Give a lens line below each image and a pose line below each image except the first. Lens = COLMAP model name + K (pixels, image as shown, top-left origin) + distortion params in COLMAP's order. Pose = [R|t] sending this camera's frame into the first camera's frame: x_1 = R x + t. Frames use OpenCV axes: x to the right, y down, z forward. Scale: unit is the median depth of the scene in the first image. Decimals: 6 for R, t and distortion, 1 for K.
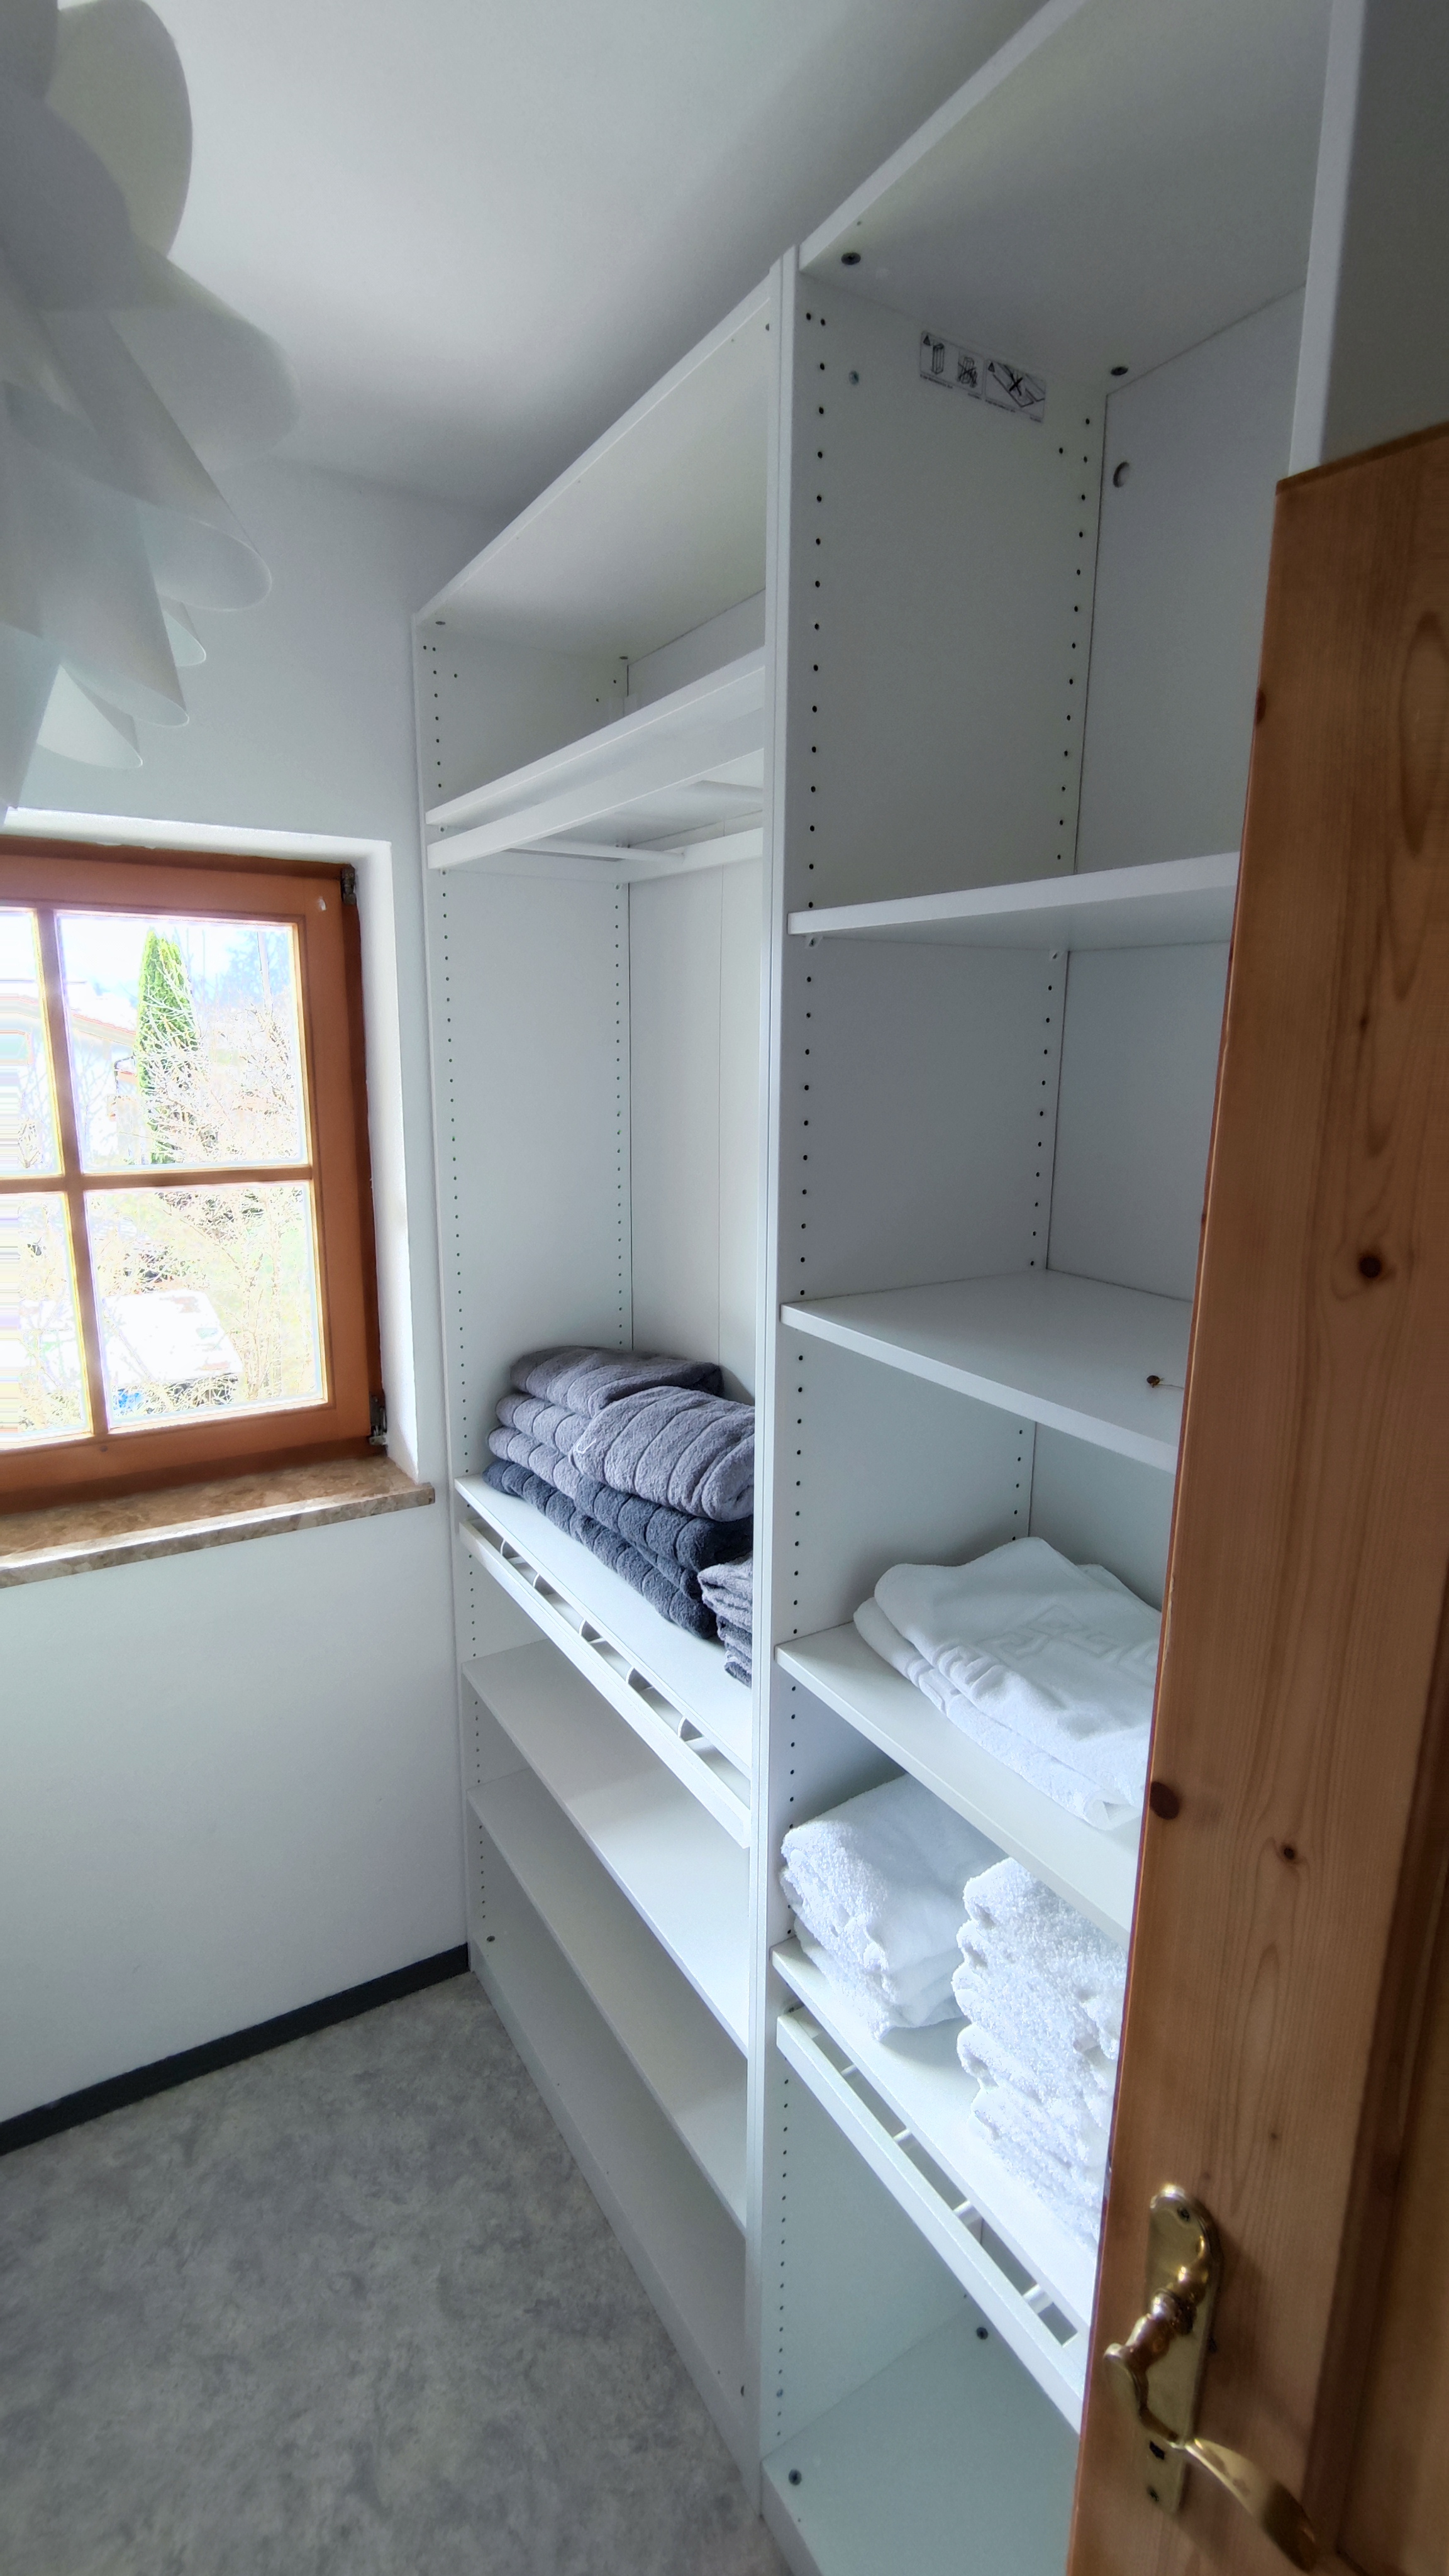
lens RADIAL K [[1174.6, 0, 737.7], [0, 1174.6, 1285.2], [0, 0, 1]] dist [-0.001854, -0.001078]
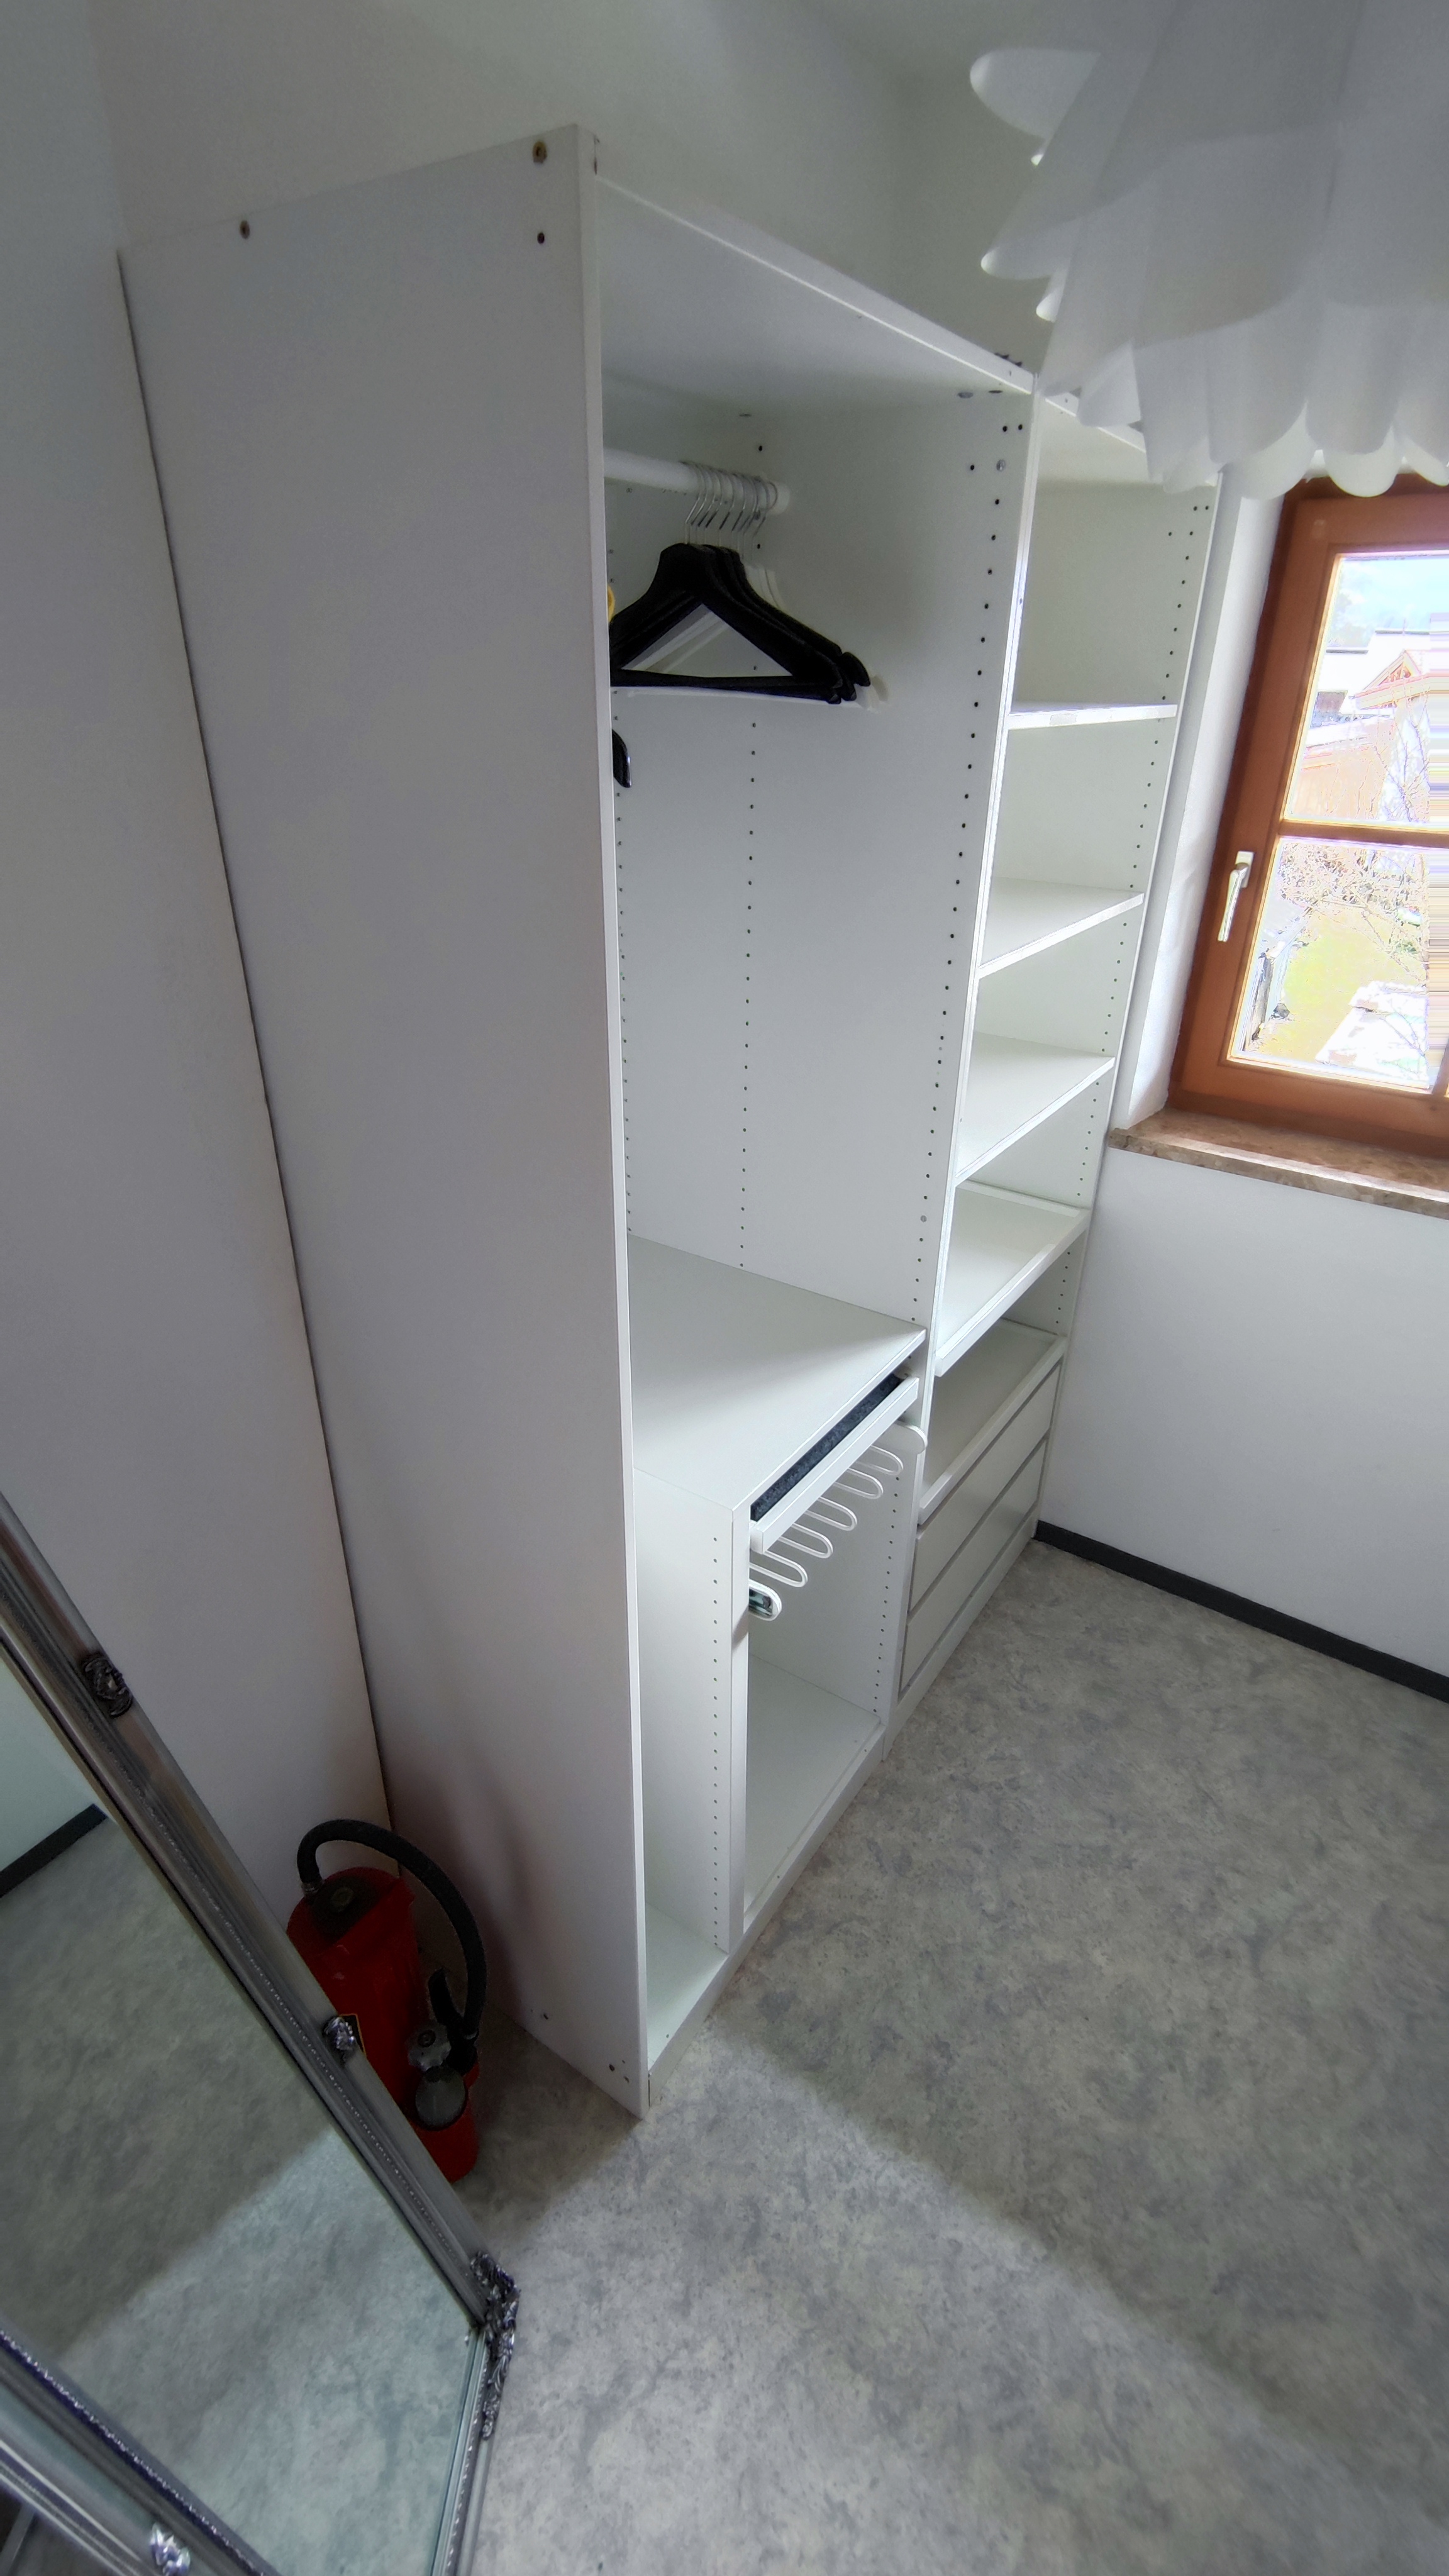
lens RADIAL K [[1174.6, 0, 737.7], [0, 1174.6, 1285.2], [0, 0, 1]] dist [-0.001854, -0.001078]
pose [[0.423720, 0.415395, -0.804928, 0.132770], [-0.206850, 0.909537, 0.360493, 0.032149], [0.881859, 0.013752, 0.471313, -0.074715]]
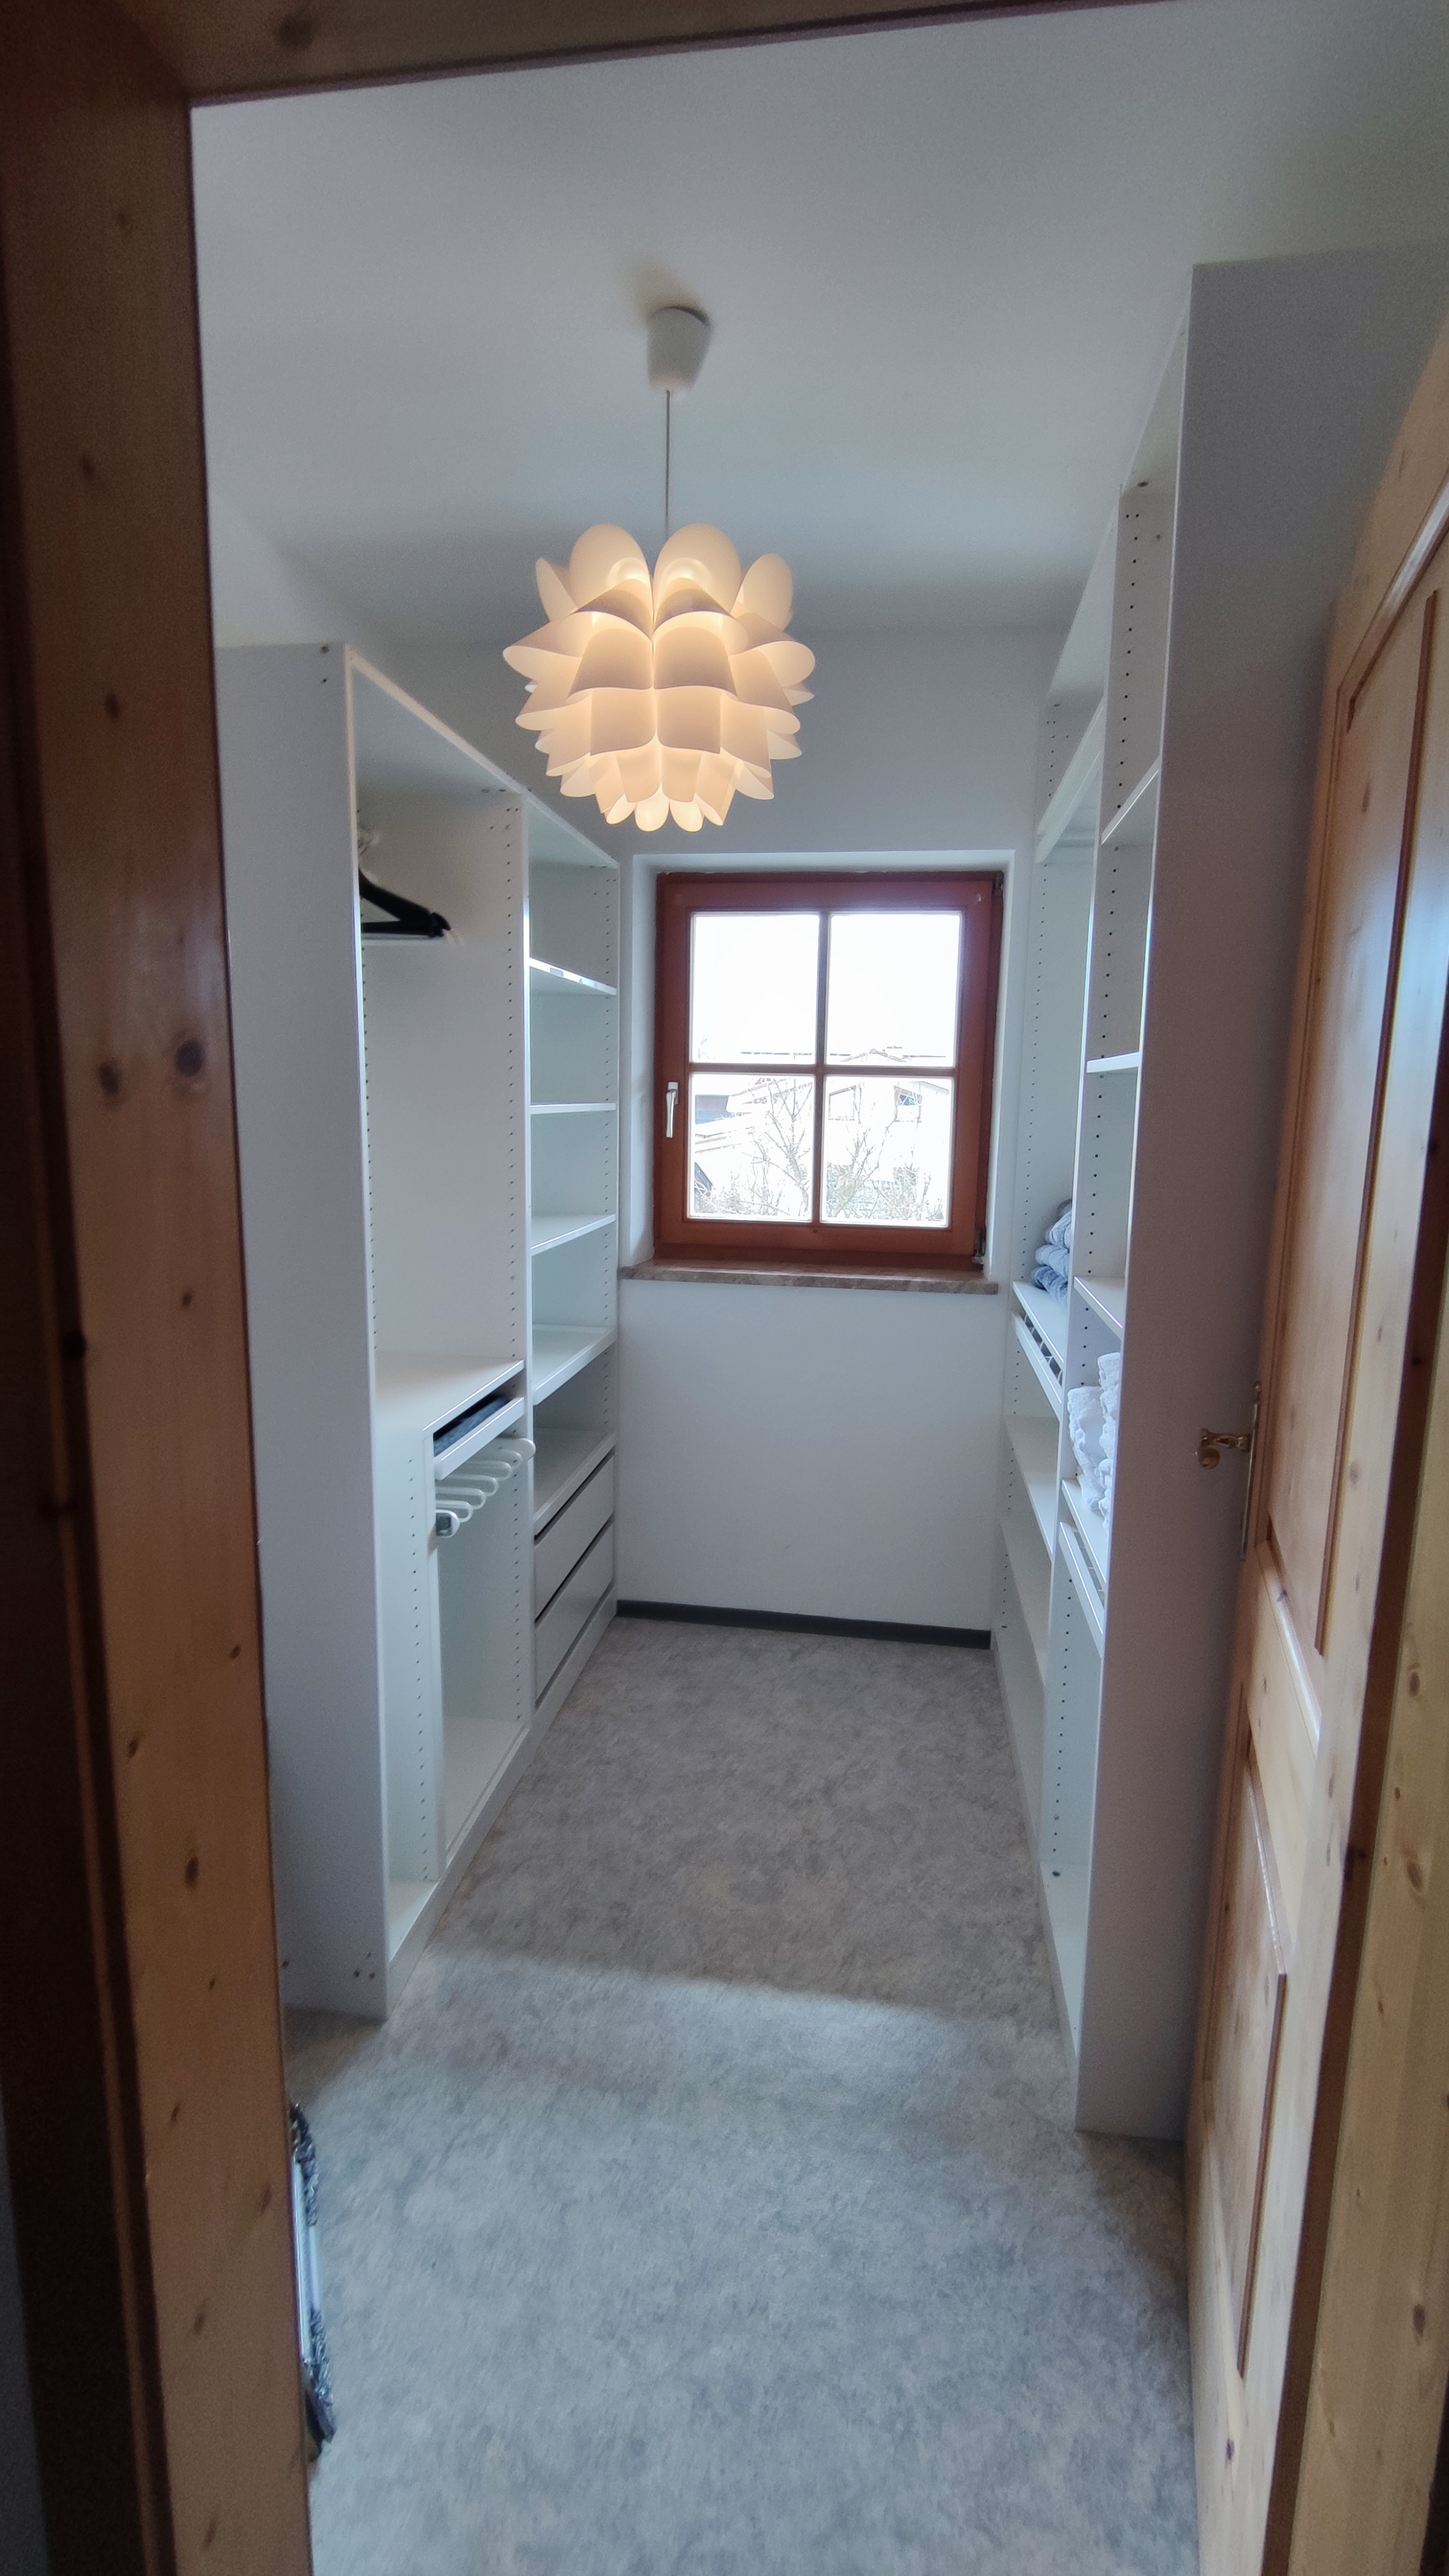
lens RADIAL K [[1174.6, 0, 737.7], [0, 1174.6, 1285.2], [0, 0, 1]] dist [-0.001854, -0.001078]
pose [[0.769773, 0.102644, -0.630011, 0.468038], [-0.145501, 0.989219, -0.016612, 0.277899], [0.621513, 0.104454, 0.776409, -0.387310]]
